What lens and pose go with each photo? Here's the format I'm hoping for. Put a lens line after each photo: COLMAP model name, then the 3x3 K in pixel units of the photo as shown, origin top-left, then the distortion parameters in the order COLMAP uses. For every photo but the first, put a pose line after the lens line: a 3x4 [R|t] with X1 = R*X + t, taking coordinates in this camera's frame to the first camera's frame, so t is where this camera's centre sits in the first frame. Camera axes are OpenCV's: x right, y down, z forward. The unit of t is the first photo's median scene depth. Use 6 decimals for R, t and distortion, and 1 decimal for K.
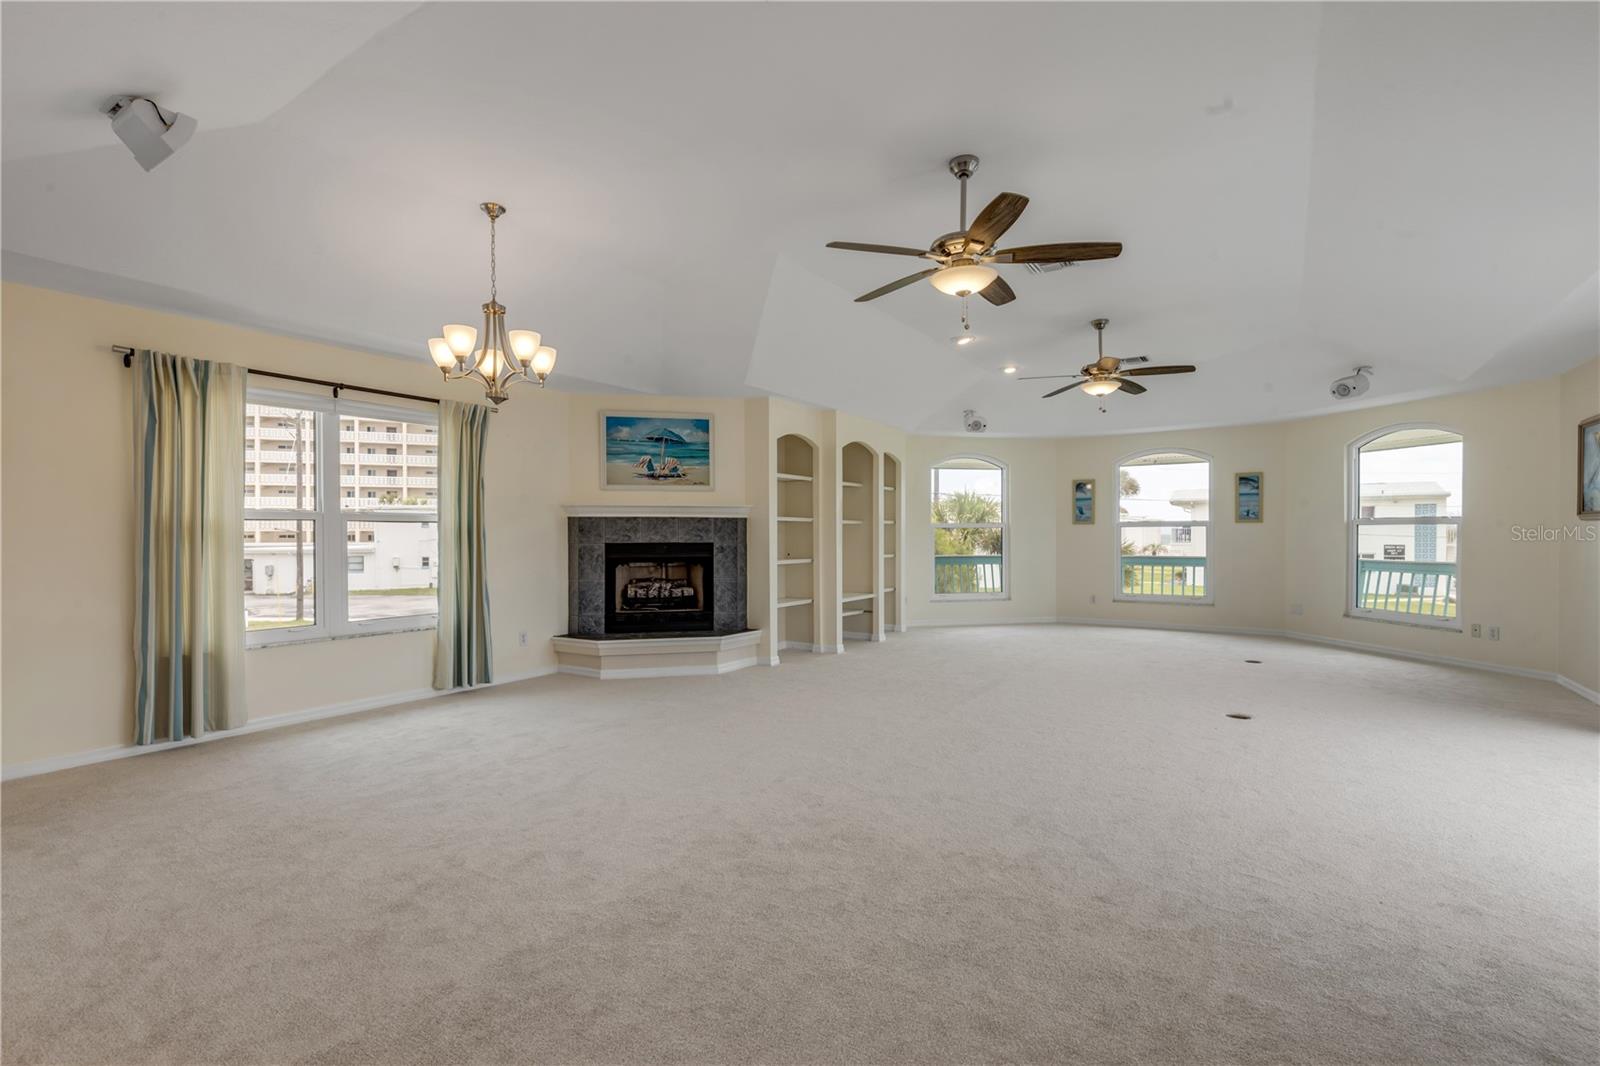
lens RADIAL K [[719.0, 0, 793.2], [0, 719.0, 538.2], [0, 0, 1]] dist [0.002539, -0.000265]
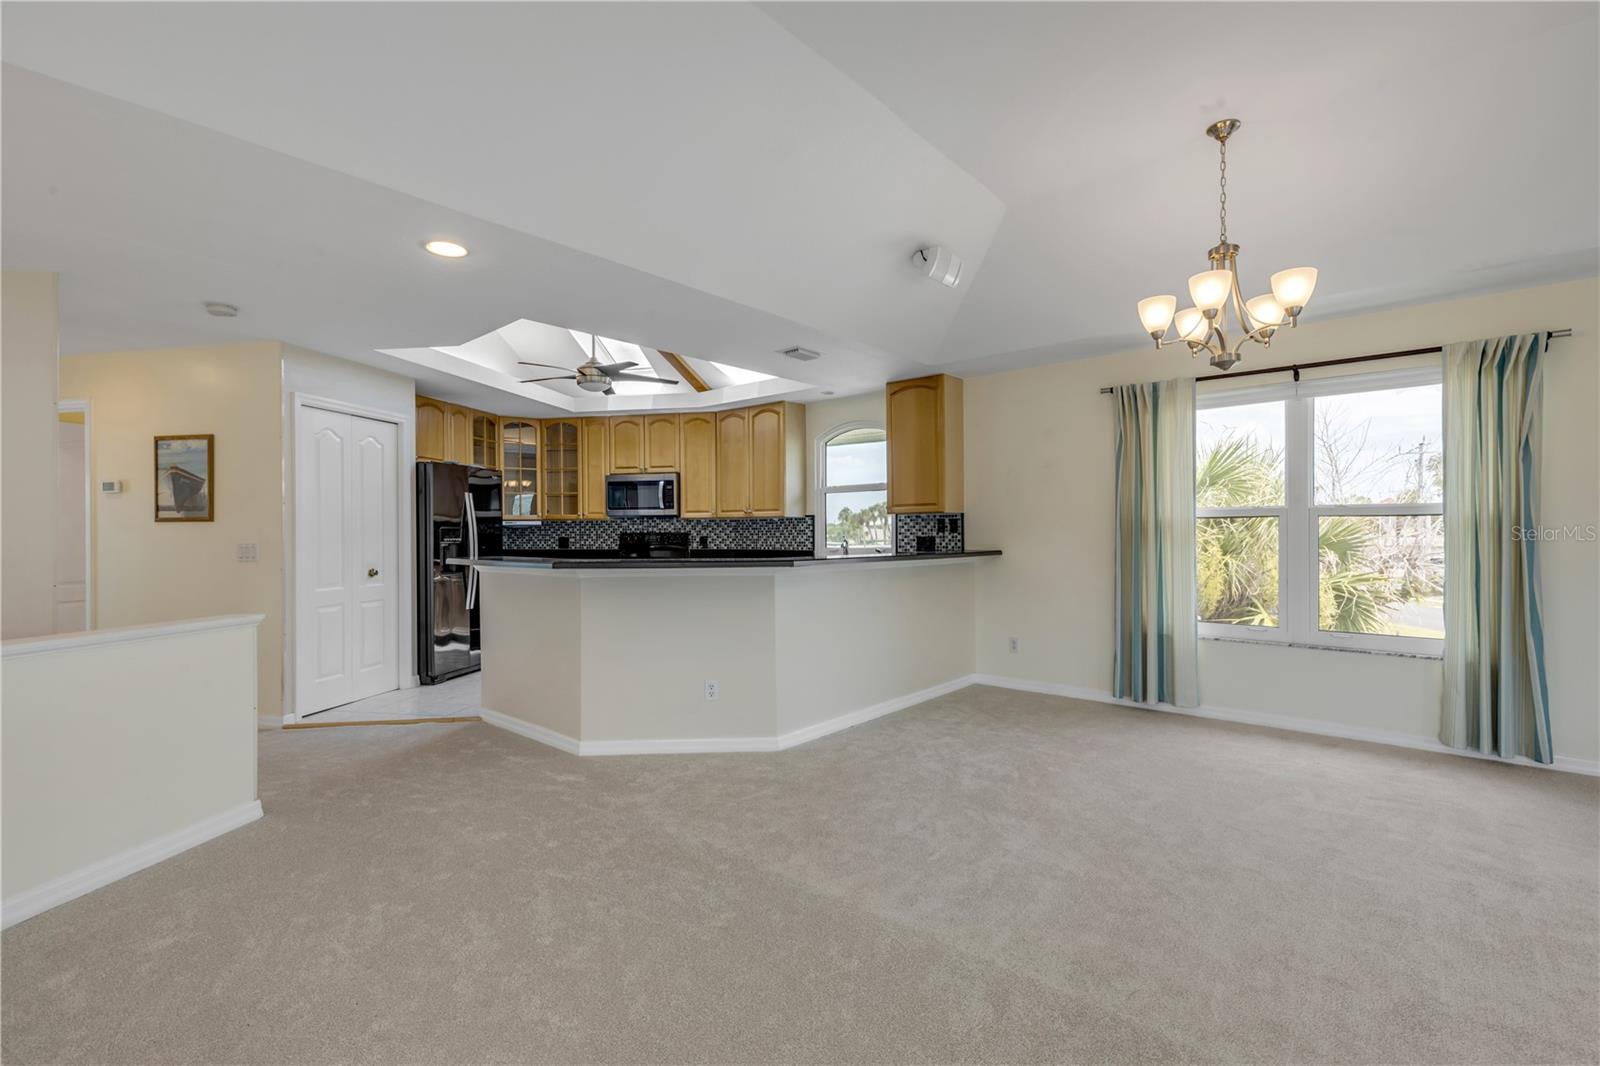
lens RADIAL K [[727.2, 0, 795.6], [0, 727.2, 534.0], [0, 0, 1]] dist [0.002283, 0.000083]
pose [[-0.140366, 0.006028, -0.990081, 0.265651], [0.001262, 0.999982, 0.005910, -0.005953], [0.990099, -0.000420, -0.140371, 0.367746]]
